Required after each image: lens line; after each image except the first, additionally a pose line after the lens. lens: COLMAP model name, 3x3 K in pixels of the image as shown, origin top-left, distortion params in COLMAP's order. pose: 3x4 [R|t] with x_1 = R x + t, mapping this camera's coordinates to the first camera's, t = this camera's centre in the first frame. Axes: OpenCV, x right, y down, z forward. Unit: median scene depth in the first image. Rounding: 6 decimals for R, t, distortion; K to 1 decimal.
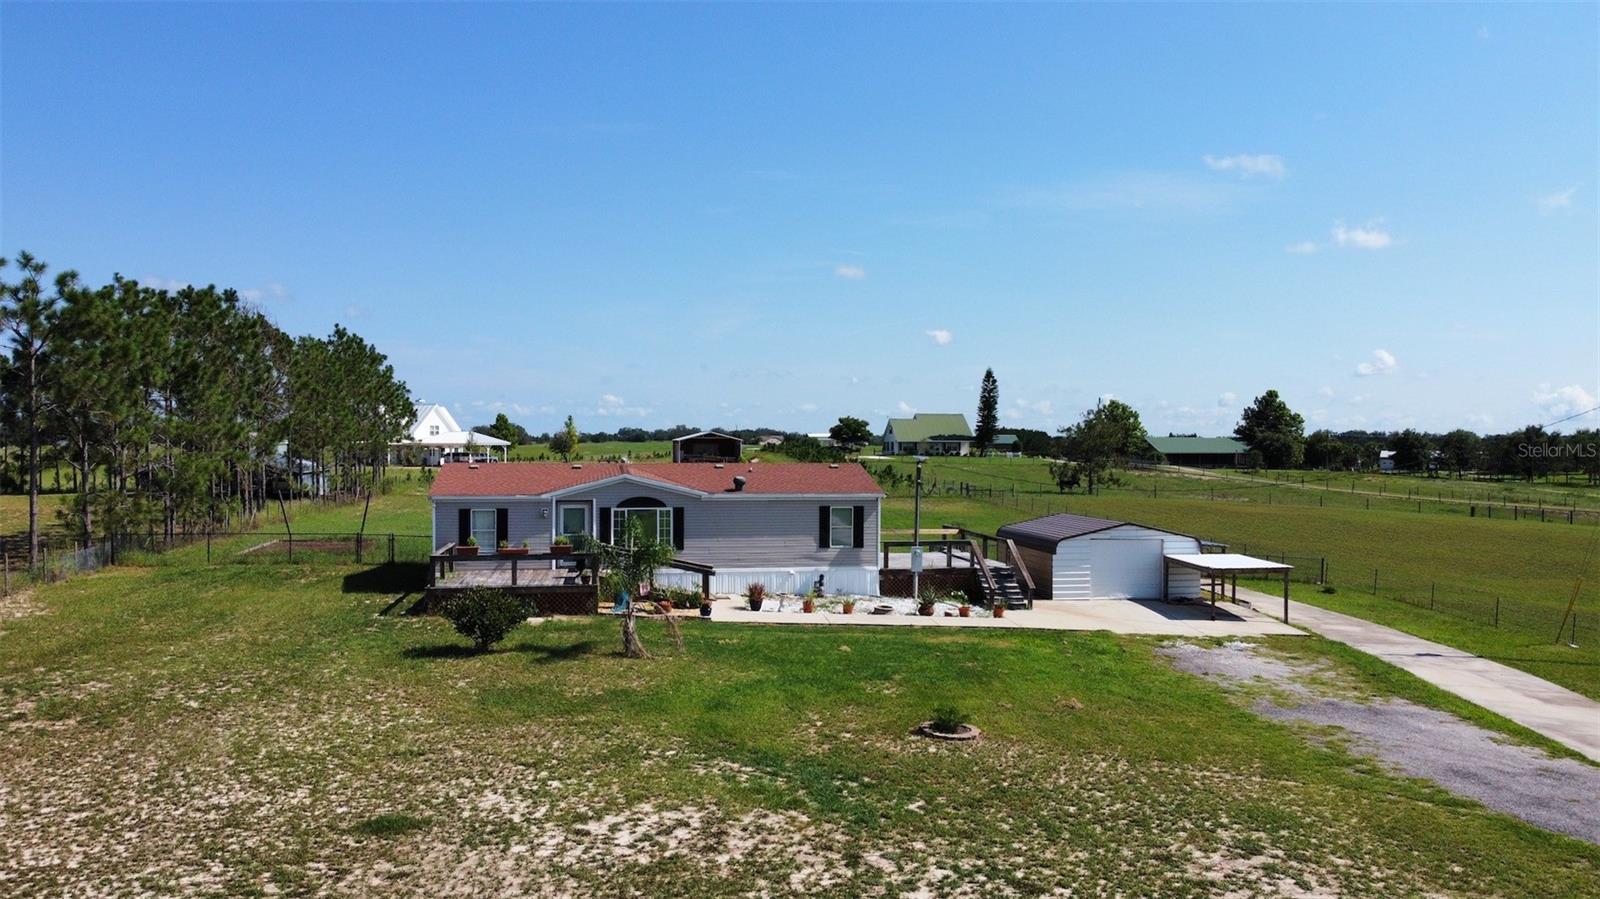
lens RADIAL K [[1206.6, 0, 804.2], [0, 1206.6, 450.2], [0, 0, 1]] dist [0.003082, 0.005476]
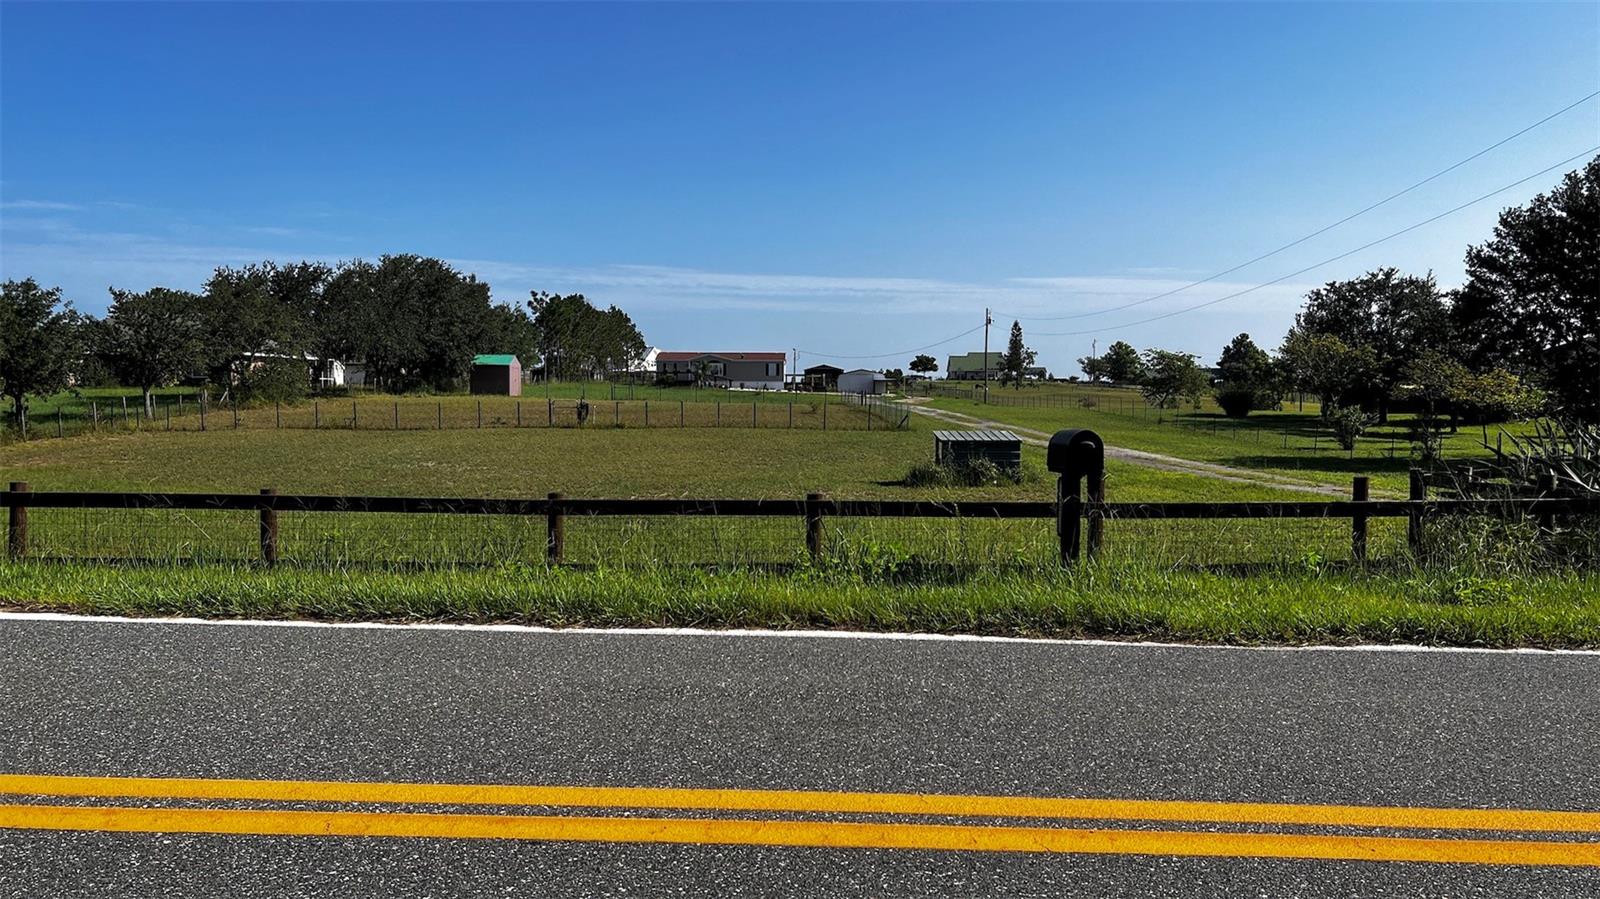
lens RADIAL K [[1184.7, 0, 797.4], [0, 1184.7, 492.6], [0, 0, 1]] dist [0.079076, -0.107143]
pose [[0.984874, 0.012153, -0.172848, 0.280462], [0.000626, 0.997281, 0.073685, 0.067403], [0.173273, -0.072679, 0.982188, -0.947291]]
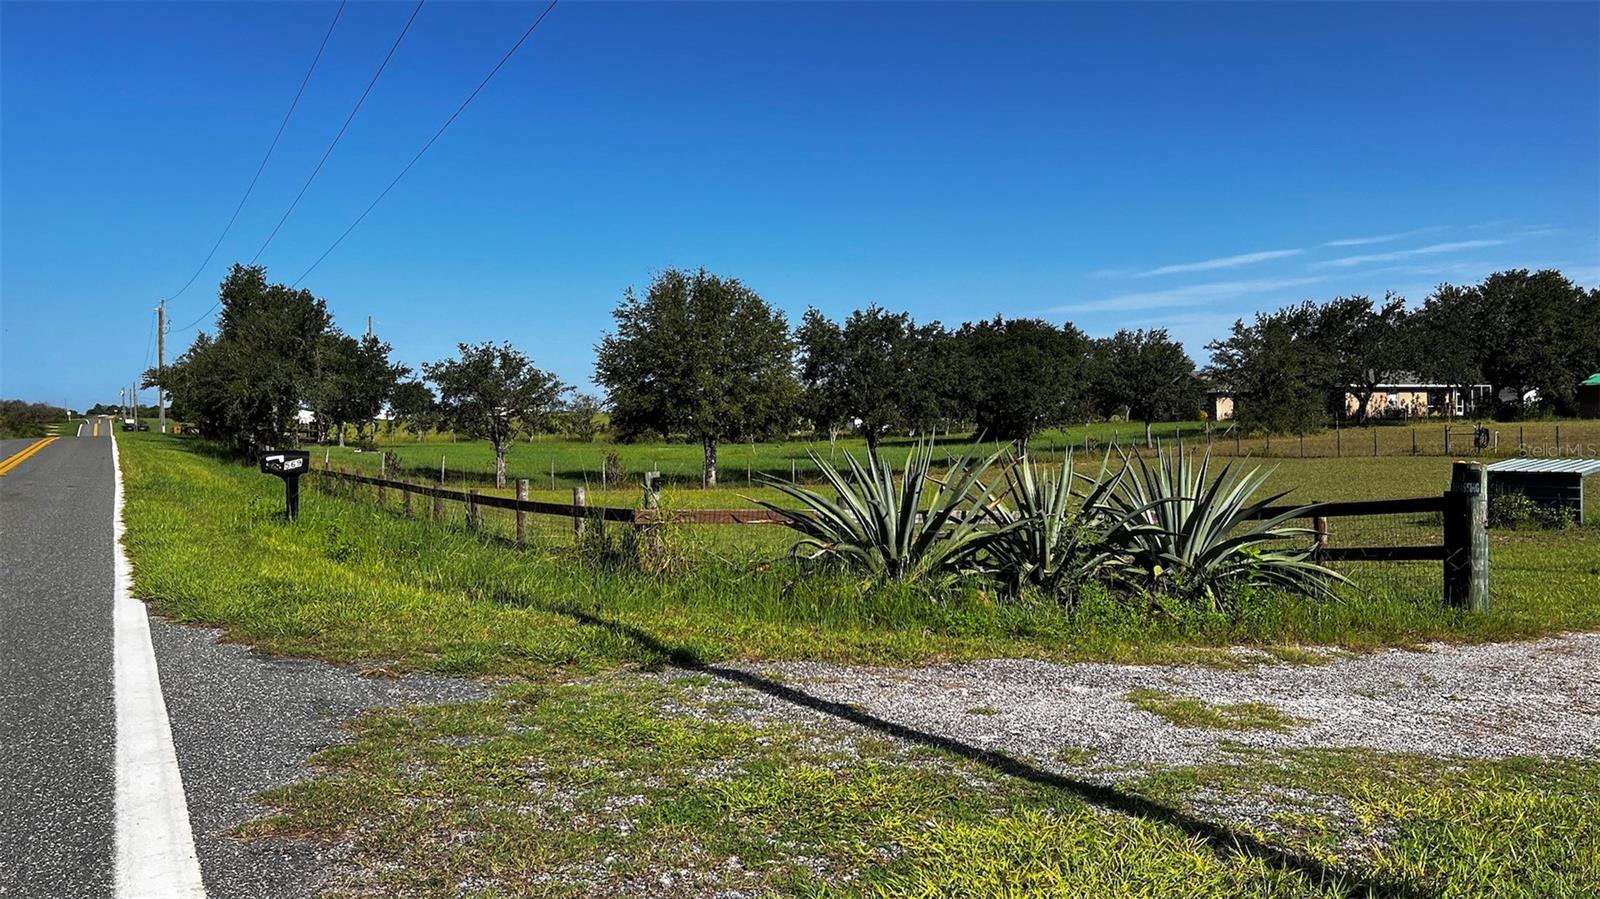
lens RADIAL K [[1190.9, 0, 773.7], [0, 1190.9, 451.9], [0, 0, 1]] dist [-0.008377, -0.002413]
pose [[0.327355, 0.001249, -0.944900, 0.456821], [0.013945, 0.999884, 0.006153, 0.068959], [0.944798, -0.015191, 0.327300, -0.859520]]
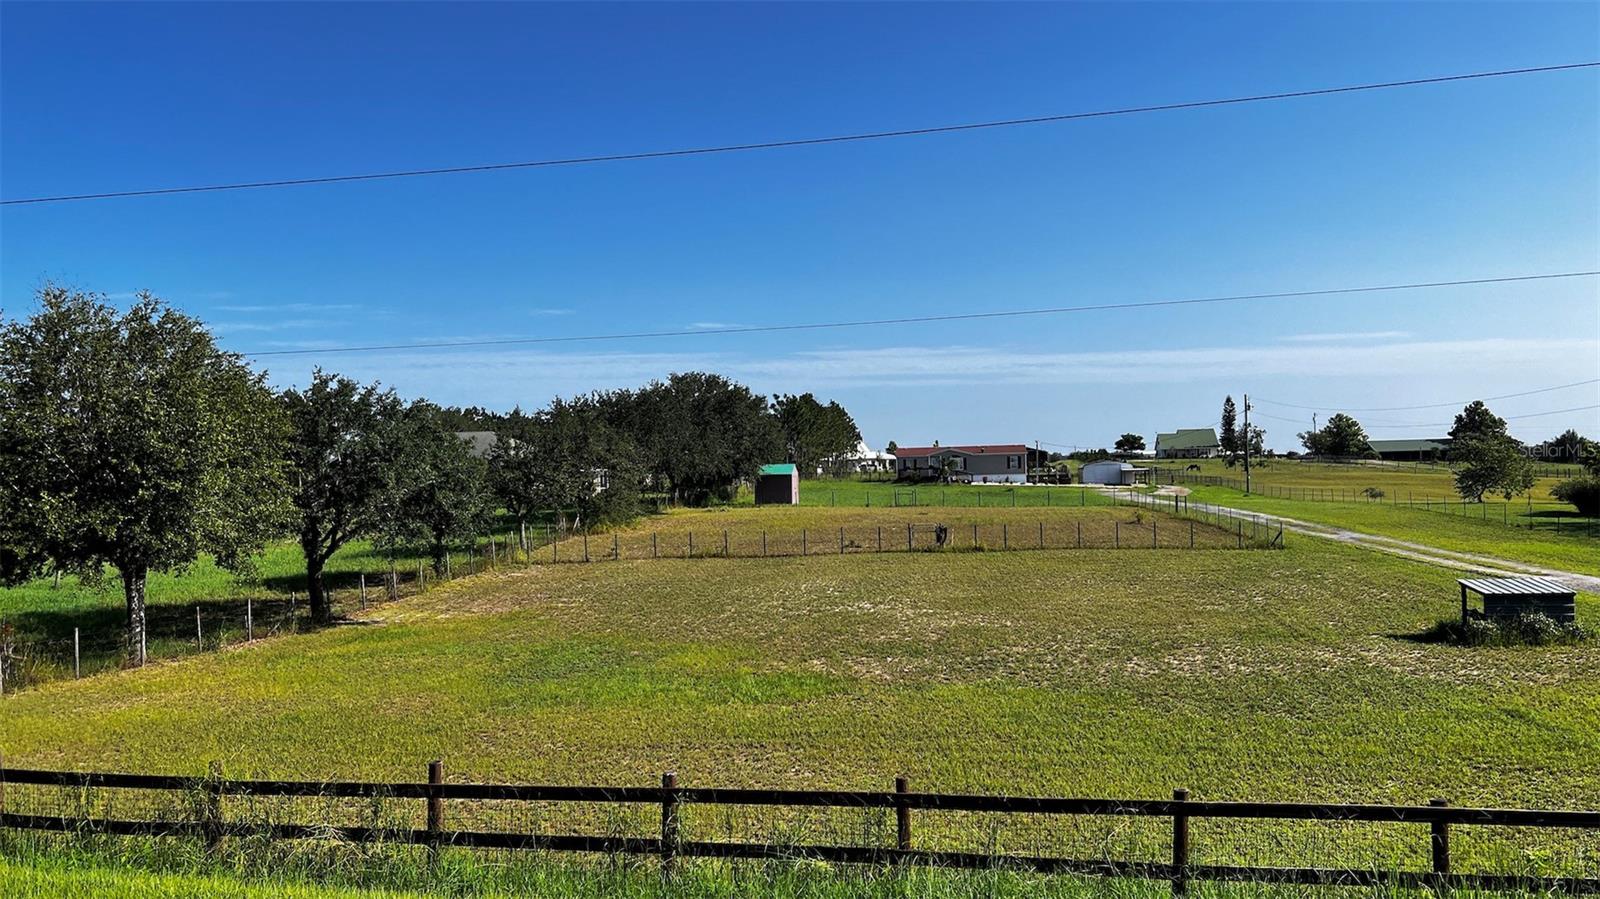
lens RADIAL K [[1190.1, 0, 810.5], [0, 1190.1, 446.9], [0, 0, 1]] dist [0.105839, -0.181064]
pose [[0.954803, -0.035786, -0.295078, 0.193733], [0.027703, 0.999119, -0.031528, 0.045114], [0.295947, 0.021928, 0.954953, -0.970426]]
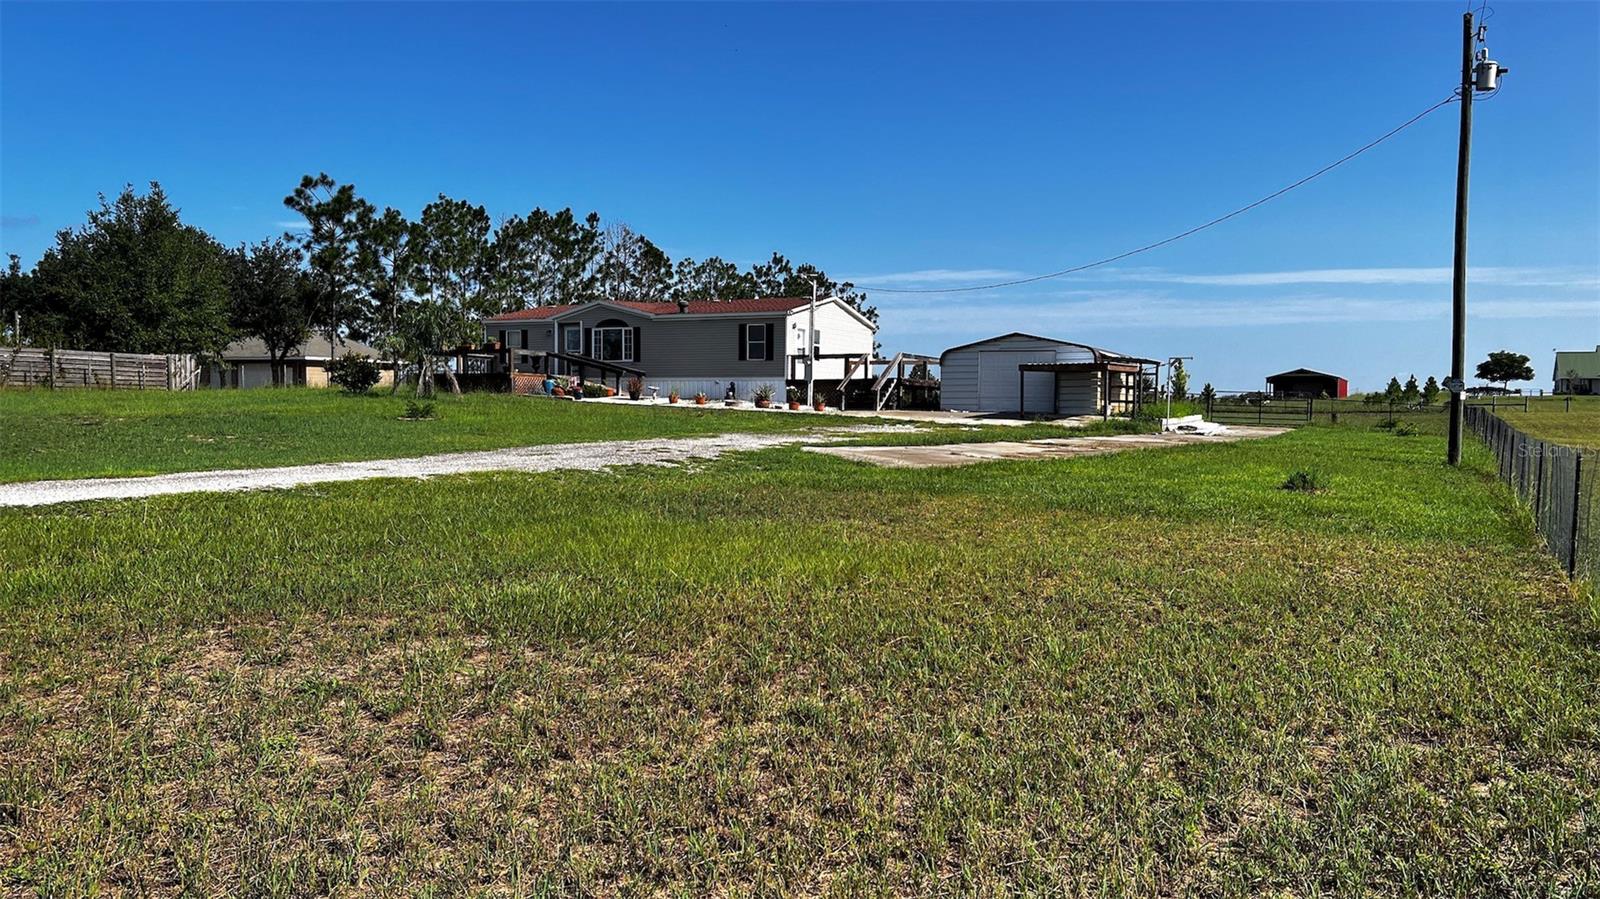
lens RADIAL K [[1192.8, 0, 802.7], [0, 1192.8, 453.9], [0, 0, 1]] dist [0.072615, -0.083251]
pose [[0.802539, 0.023373, -0.596142, 0.303624], [-0.011160, 0.999646, 0.024170, 0.058399], [0.596496, -0.012745, 0.802515, 0.053903]]
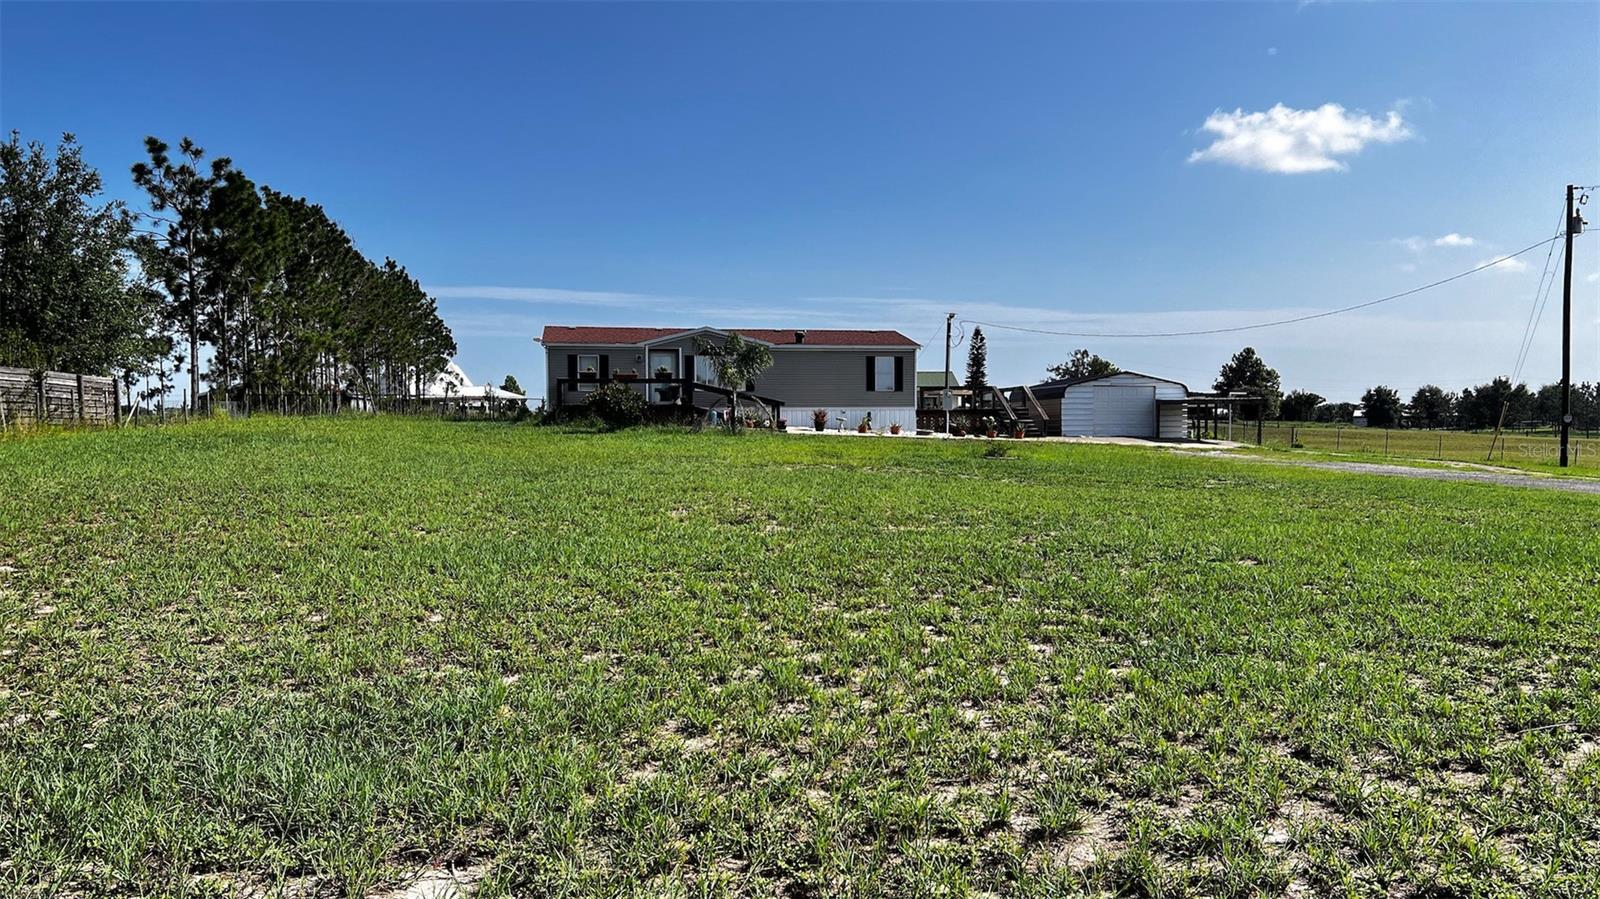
lens RADIAL K [[1184.7, 0, 797.4], [0, 1184.7, 492.6], [0, 0, 1]] dist [0.079076, -0.107143]
pose [[0.999906, -0.010323, 0.009015, -0.028018], [0.009892, 0.998864, 0.046615, 0.051952], [-0.009486, -0.046521, 0.998872, -0.072659]]
